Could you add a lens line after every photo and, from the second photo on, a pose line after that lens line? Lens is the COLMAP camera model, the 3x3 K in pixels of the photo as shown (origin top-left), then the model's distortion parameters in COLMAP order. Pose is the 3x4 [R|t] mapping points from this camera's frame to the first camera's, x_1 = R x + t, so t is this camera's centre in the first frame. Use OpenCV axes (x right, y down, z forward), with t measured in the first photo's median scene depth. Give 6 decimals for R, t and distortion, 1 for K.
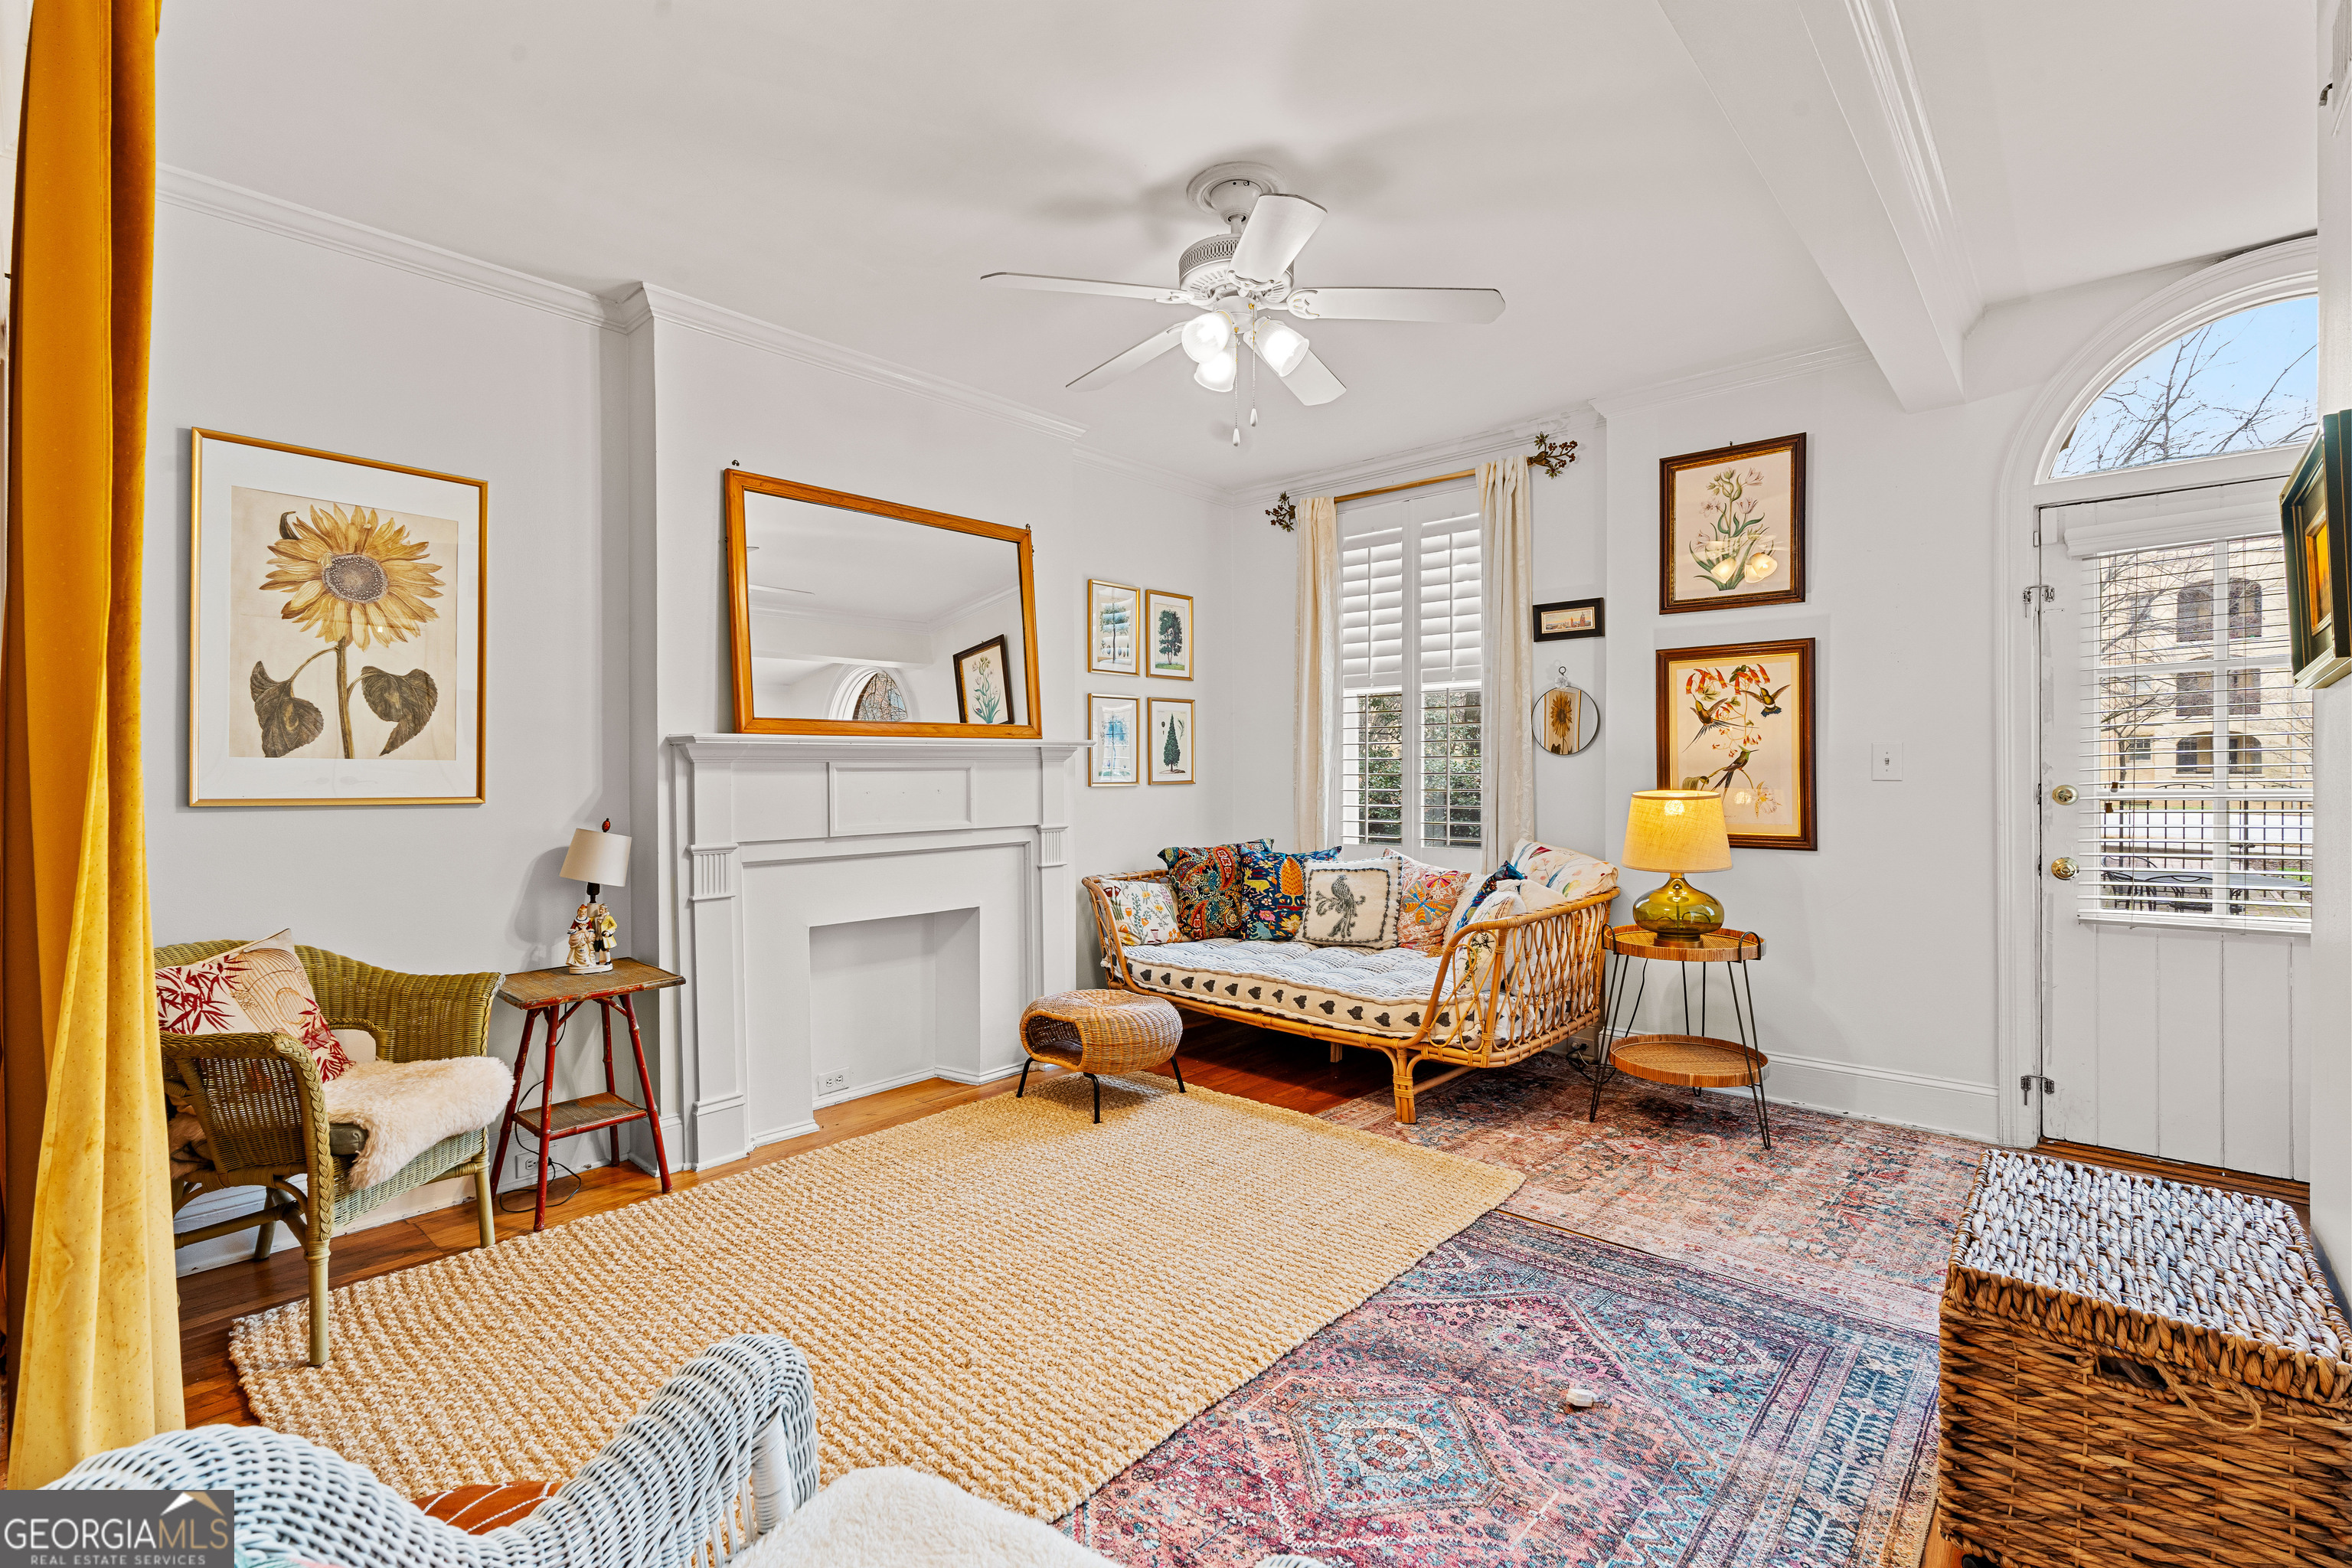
lens RADIAL K [[1056.4, 0, 1180.0], [0, 1056.4, 778.4], [0, 0, 1]] dist [-0.007205, 0.001115]
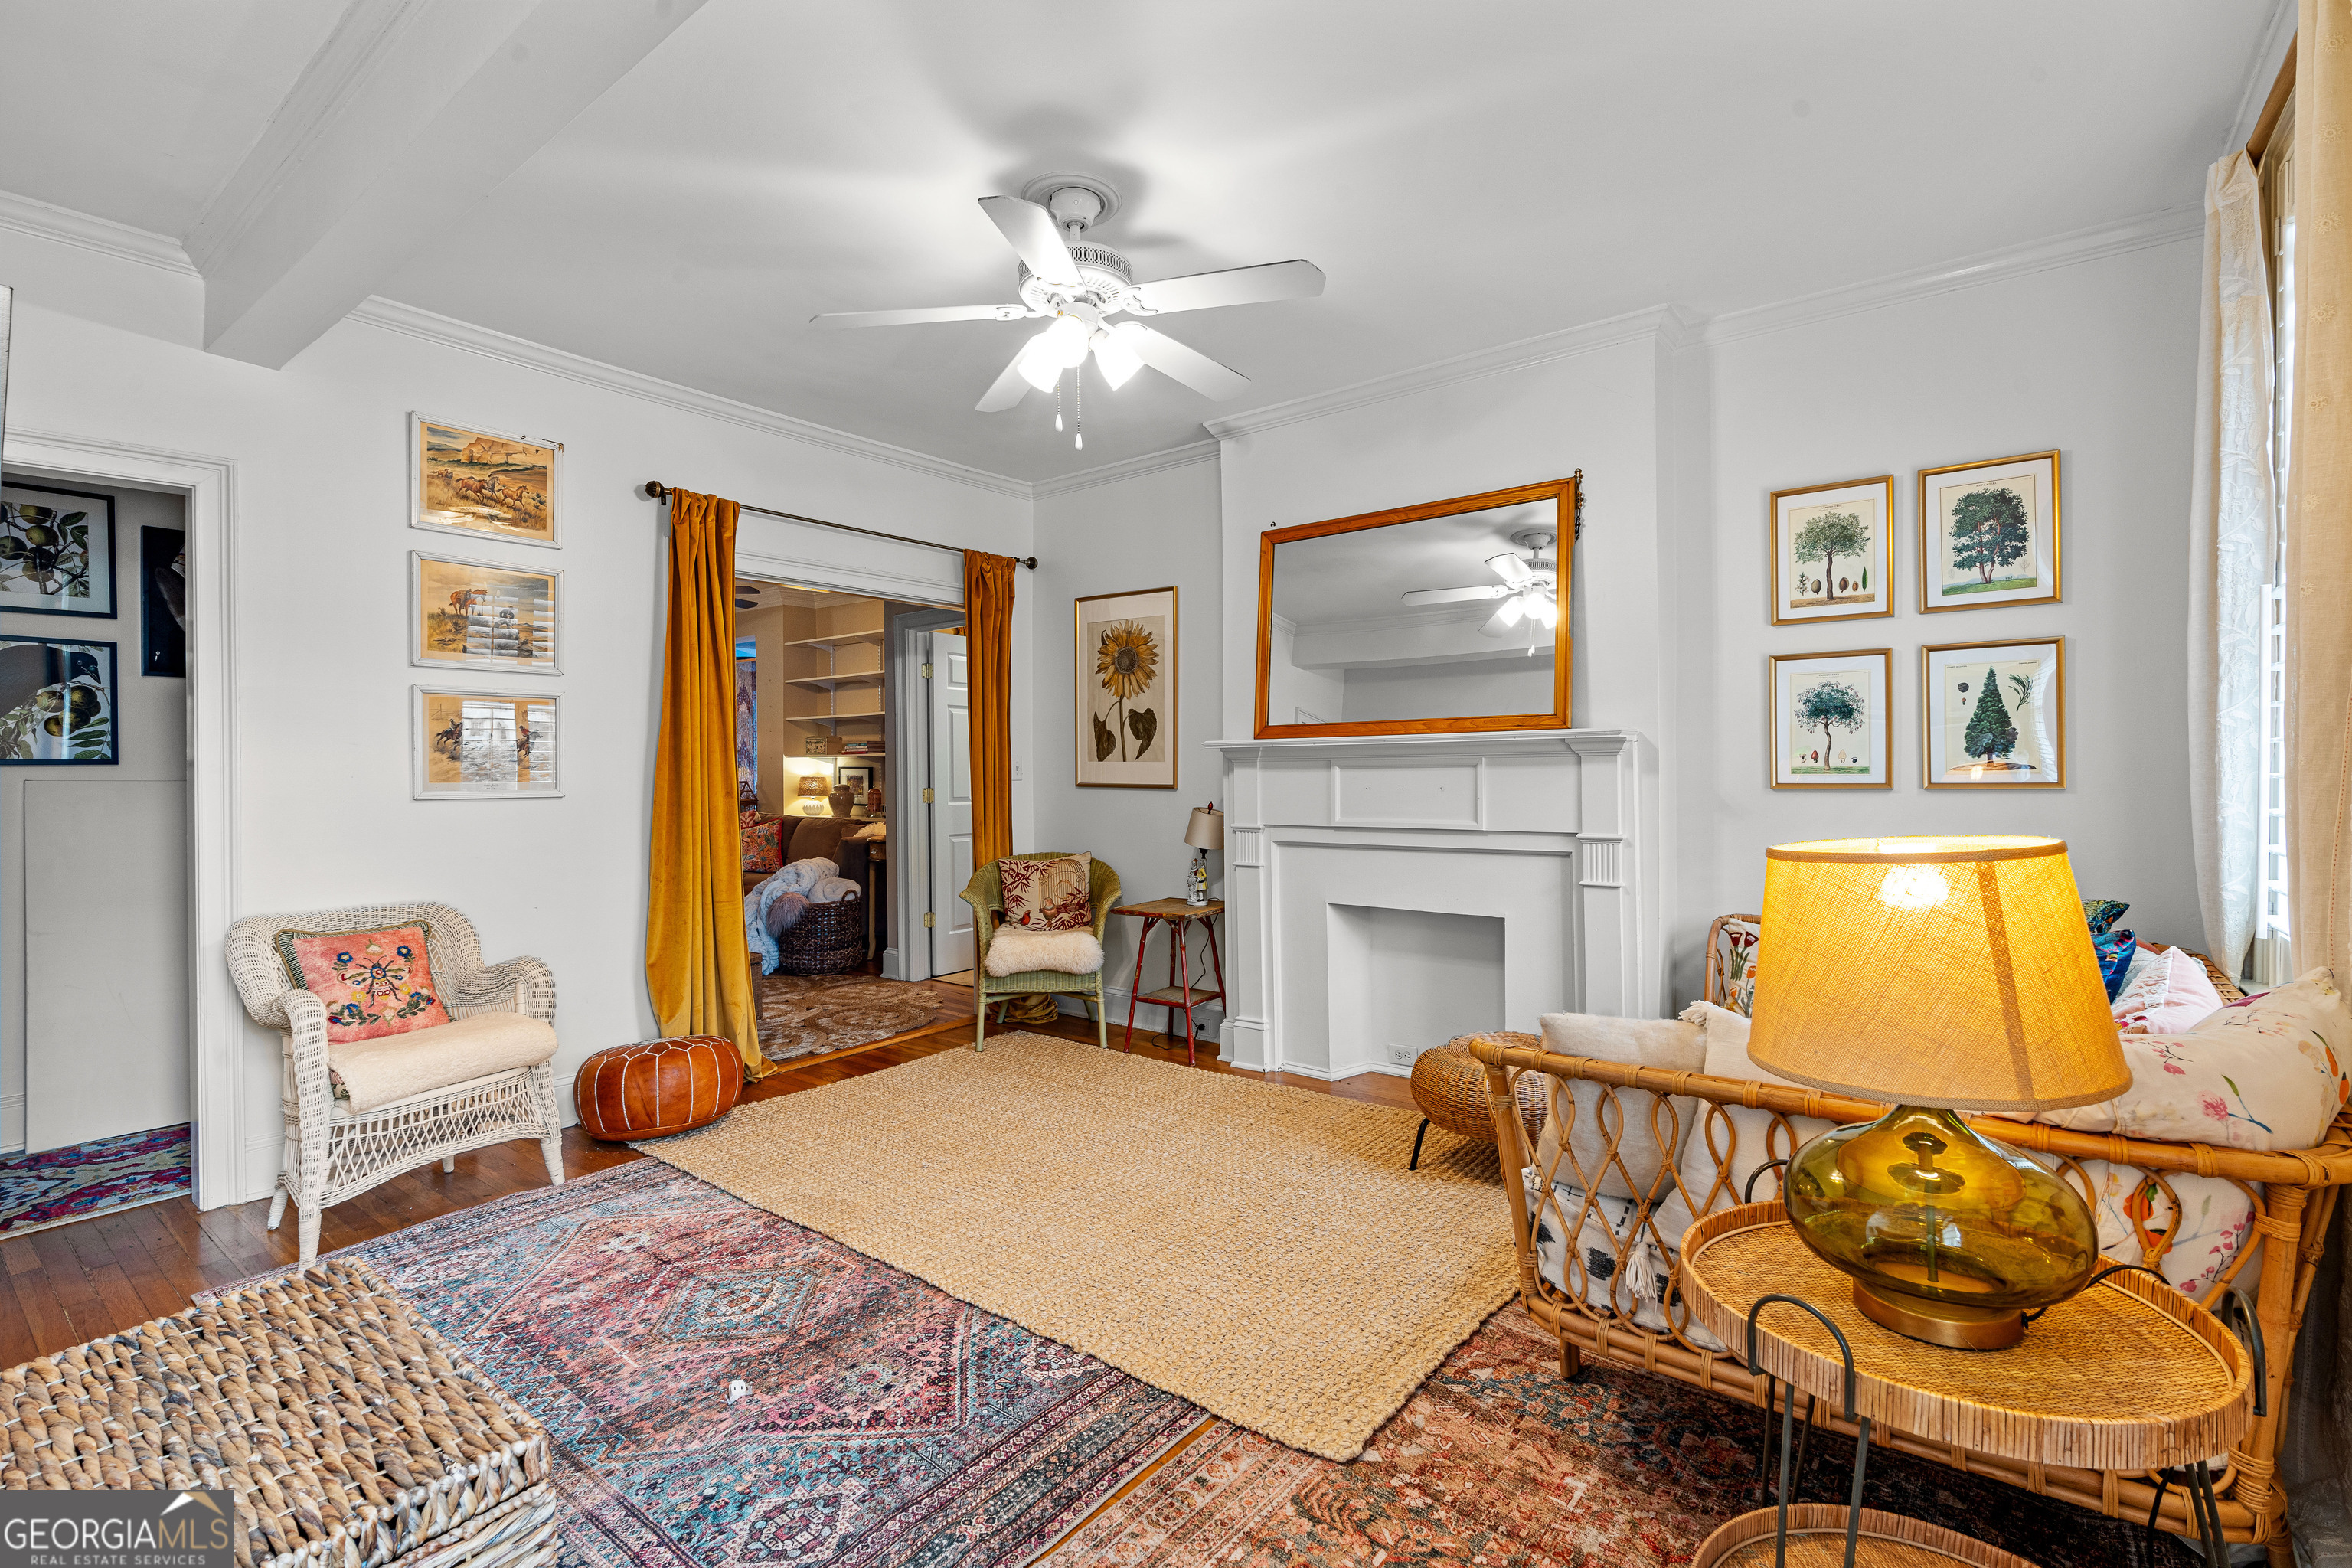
lens RADIAL K [[1056.4, 0, 1180.0], [0, 1056.4, 778.4], [0, 0, 1]] dist [-0.007205, 0.001115]
pose [[0.069206, 0.013488, -0.997511, 0.760466], [-0.001041, 0.999909, 0.013448, -0.010832], [0.997602, 0.000107, 0.069213, 0.727591]]
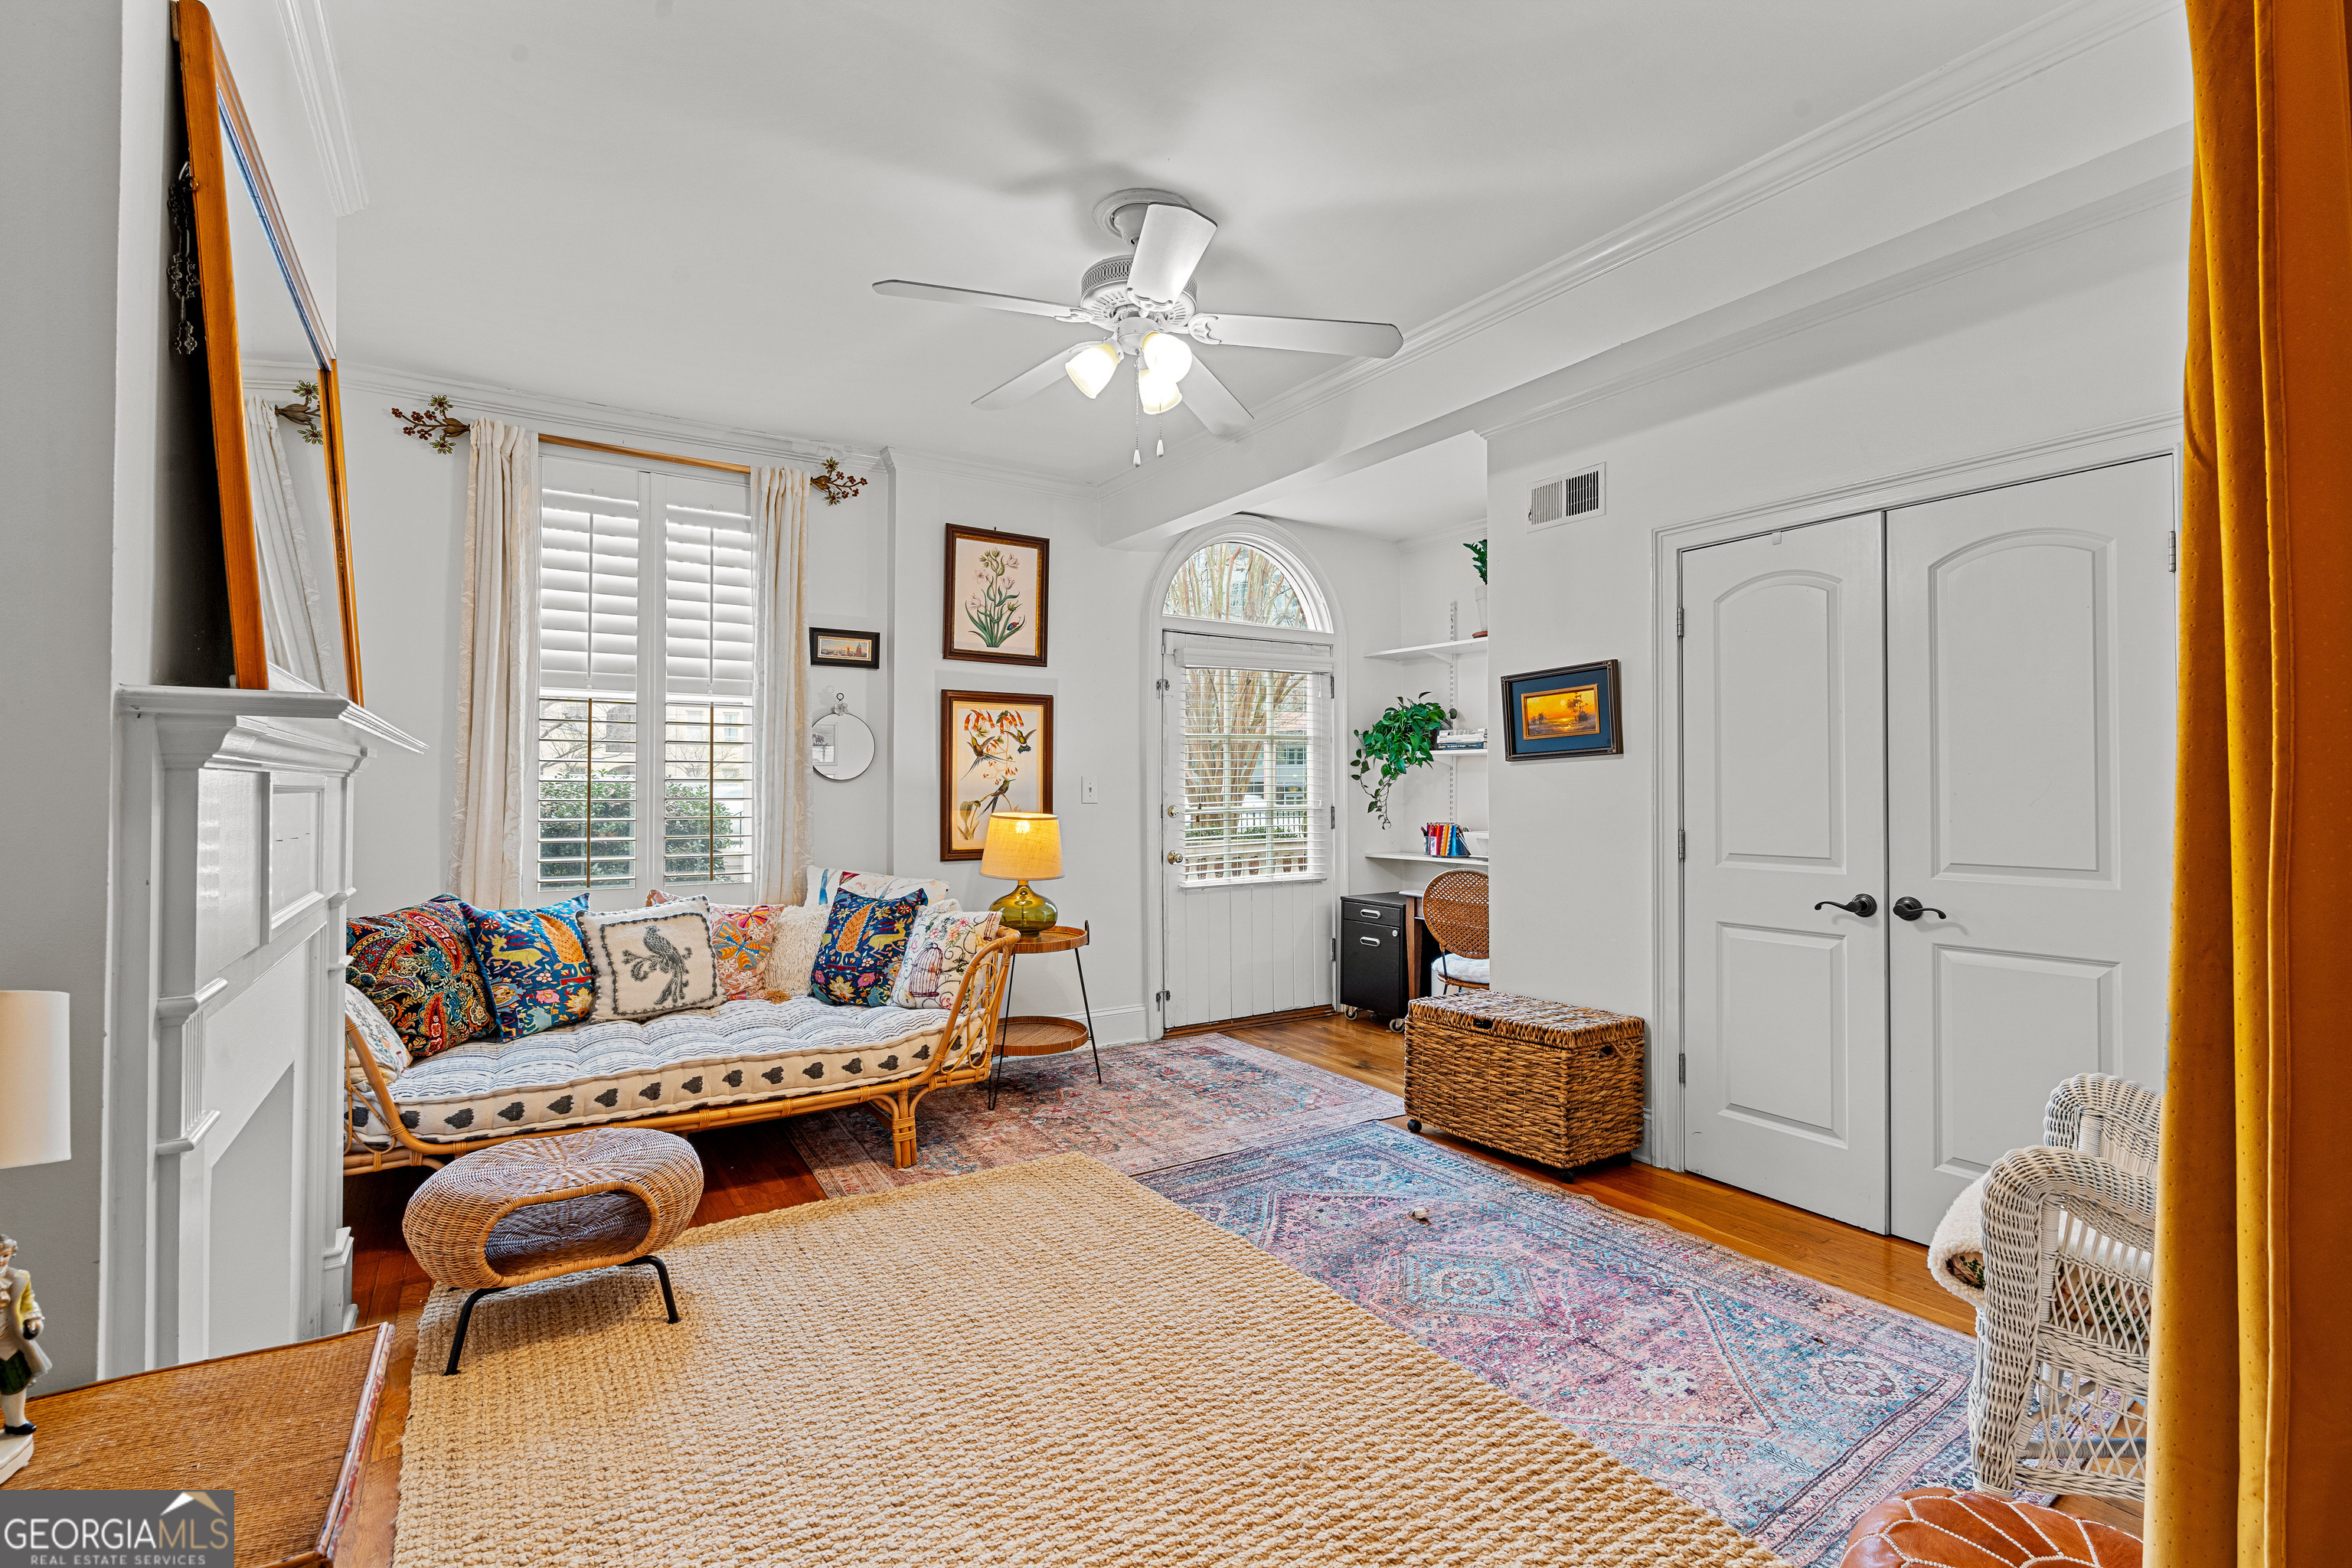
lens RADIAL K [[1056.4, 0, 1180.0], [0, 1056.4, 778.4], [0, 0, 1]] dist [-0.007205, 0.001115]
pose [[0.260300, 0.018084, 0.965358, -0.629625], [0.005364, 0.999782, -0.020175, -0.002025], [-0.965513, 0.010430, 0.260146, 0.500669]]
